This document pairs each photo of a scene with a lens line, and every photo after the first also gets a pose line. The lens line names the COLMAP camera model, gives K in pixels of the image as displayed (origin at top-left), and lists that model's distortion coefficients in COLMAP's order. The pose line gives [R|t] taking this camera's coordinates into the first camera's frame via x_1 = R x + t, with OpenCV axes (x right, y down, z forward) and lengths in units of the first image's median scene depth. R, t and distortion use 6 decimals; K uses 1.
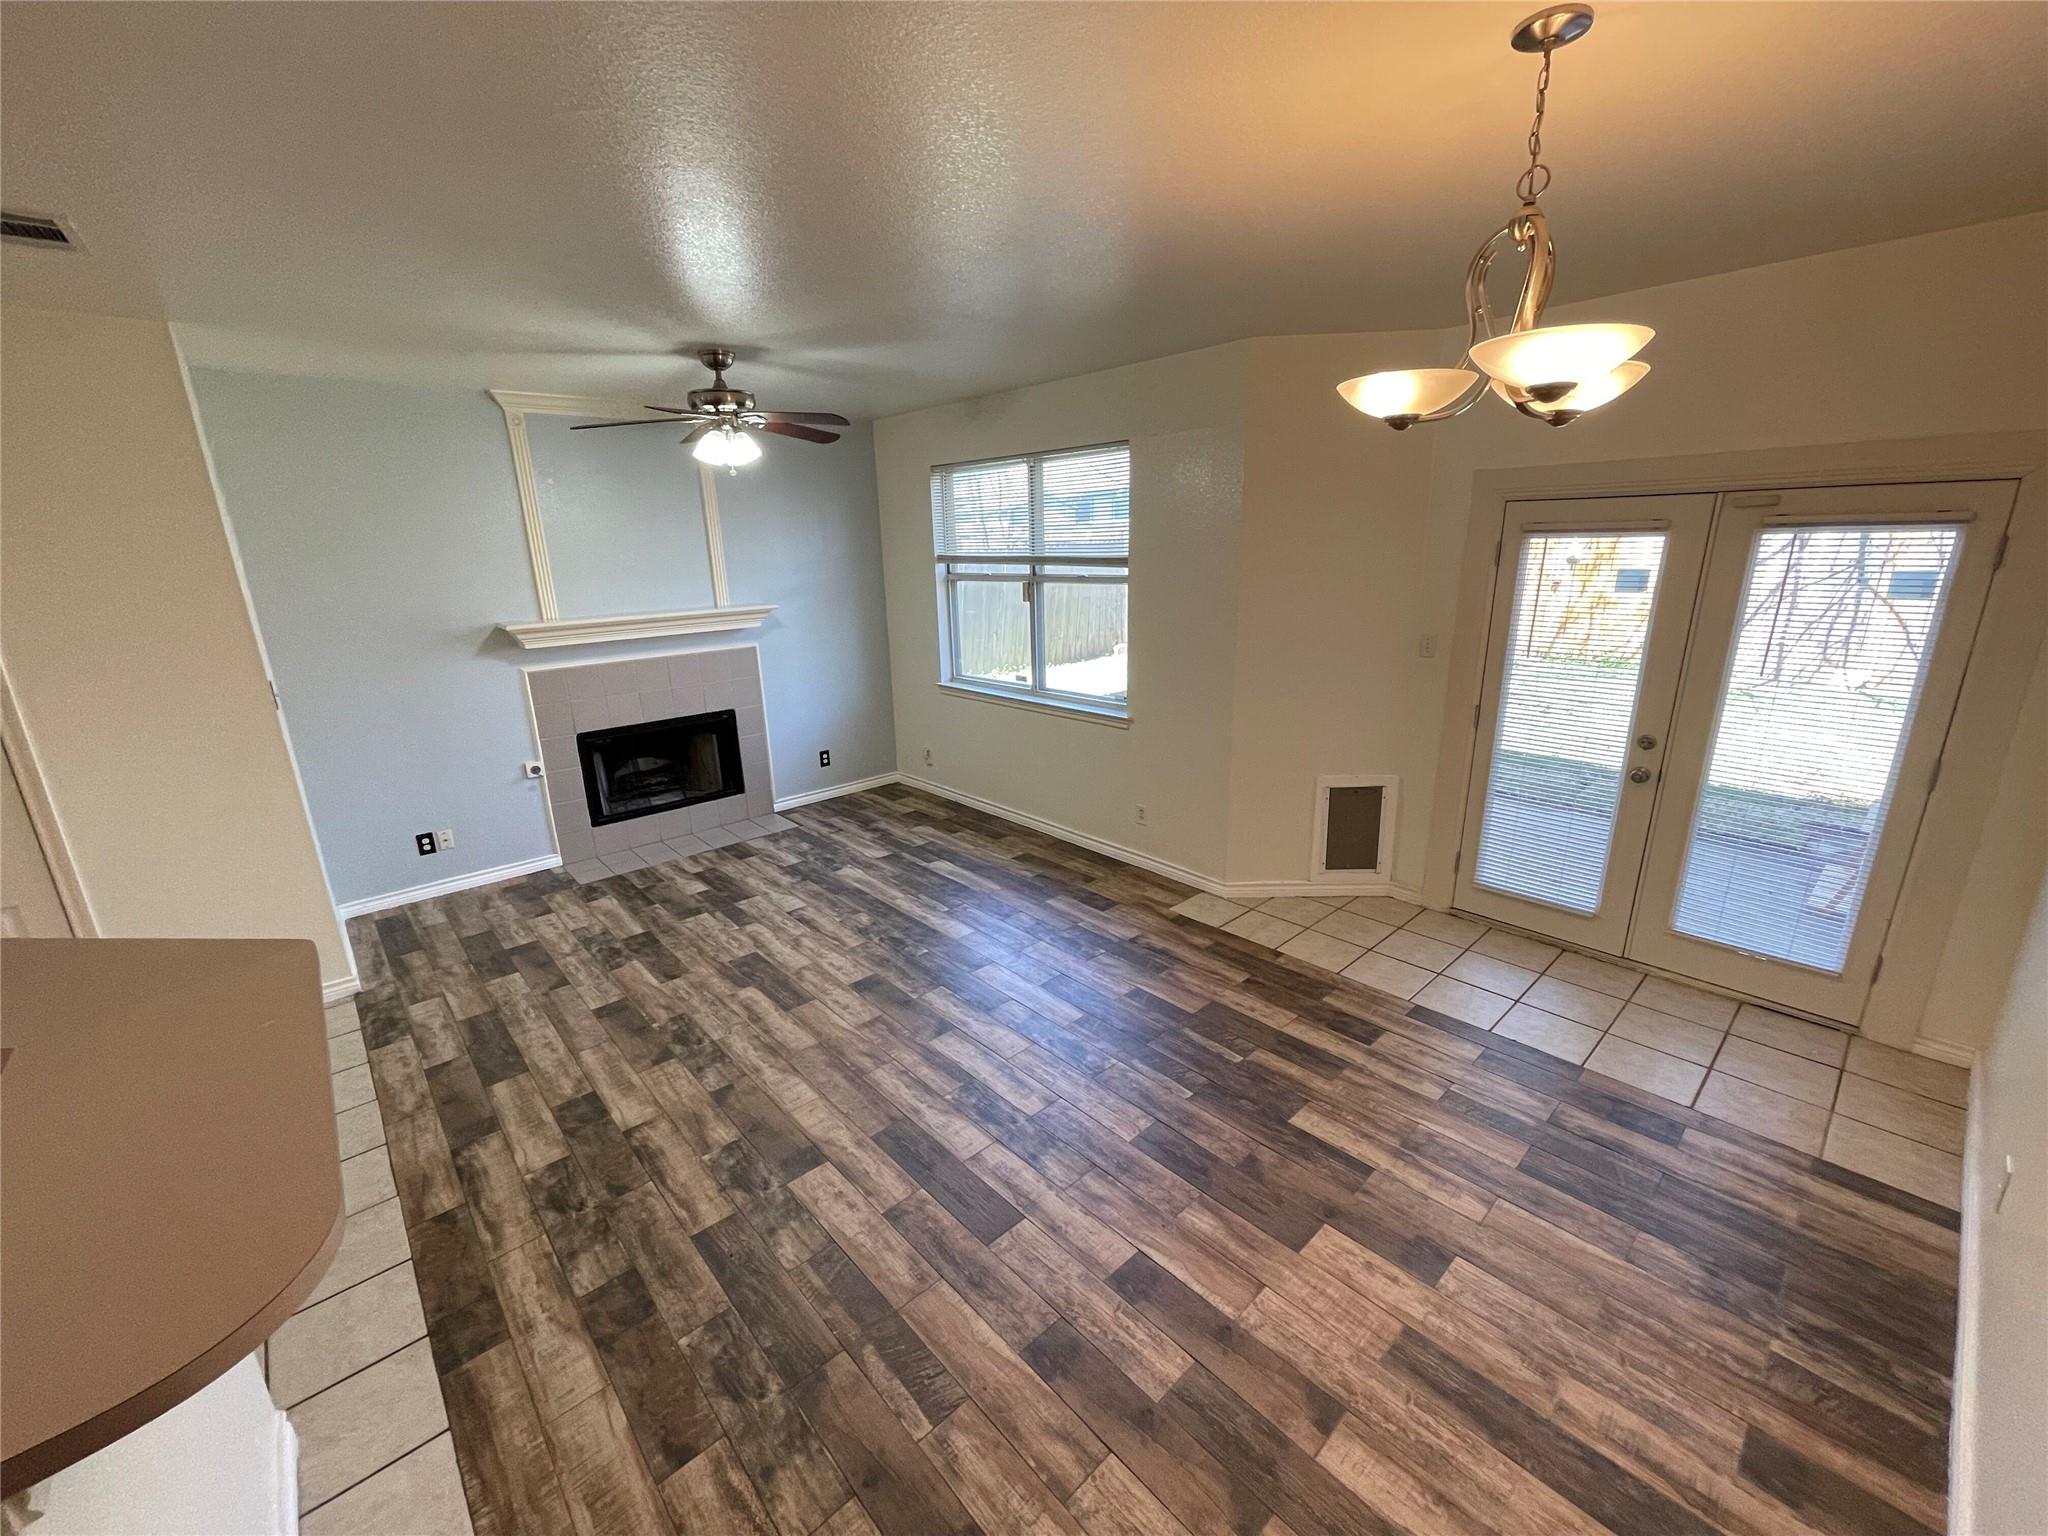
lens RADIAL K [[823.7, 0, 1016.0], [0, 823.7, 773.0], [0, 0, 1]] dist [-0.002469, 0.000919]
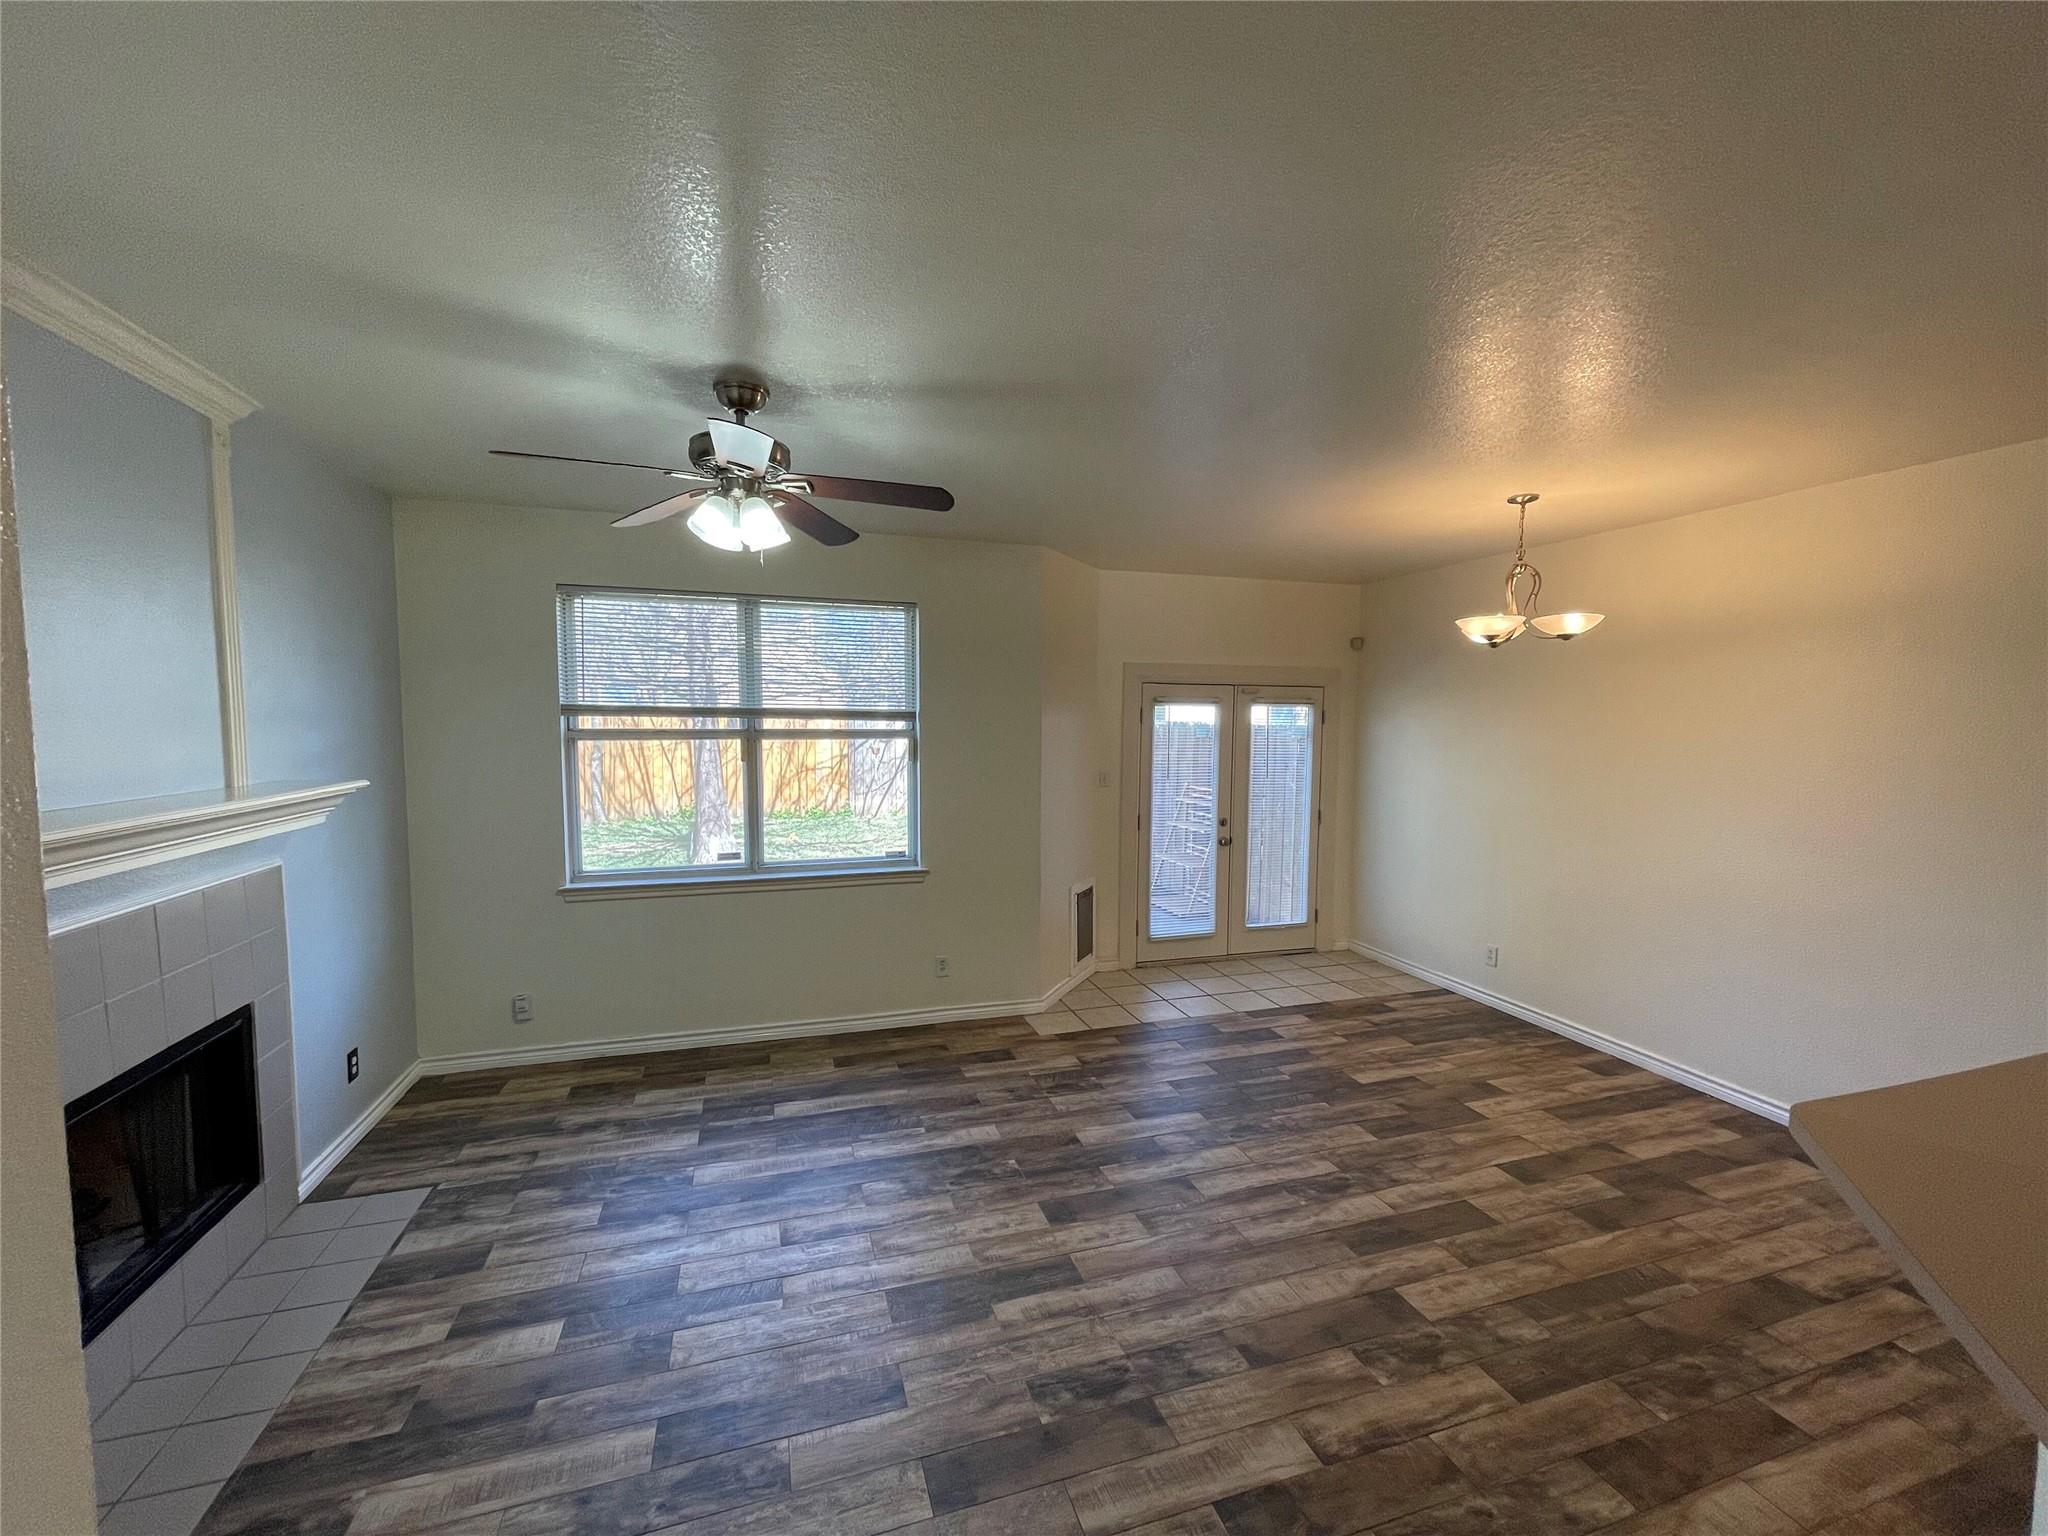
lens RADIAL K [[823.7, 0, 1016.0], [0, 823.7, 773.0], [0, 0, 1]] dist [-0.002469, 0.000919]
pose [[0.409175, -0.030276, 0.911954, -1.032773], [0.232816, 0.969833, -0.072262, -0.120062], [-0.882255, 0.241885, 0.403880, 0.697649]]
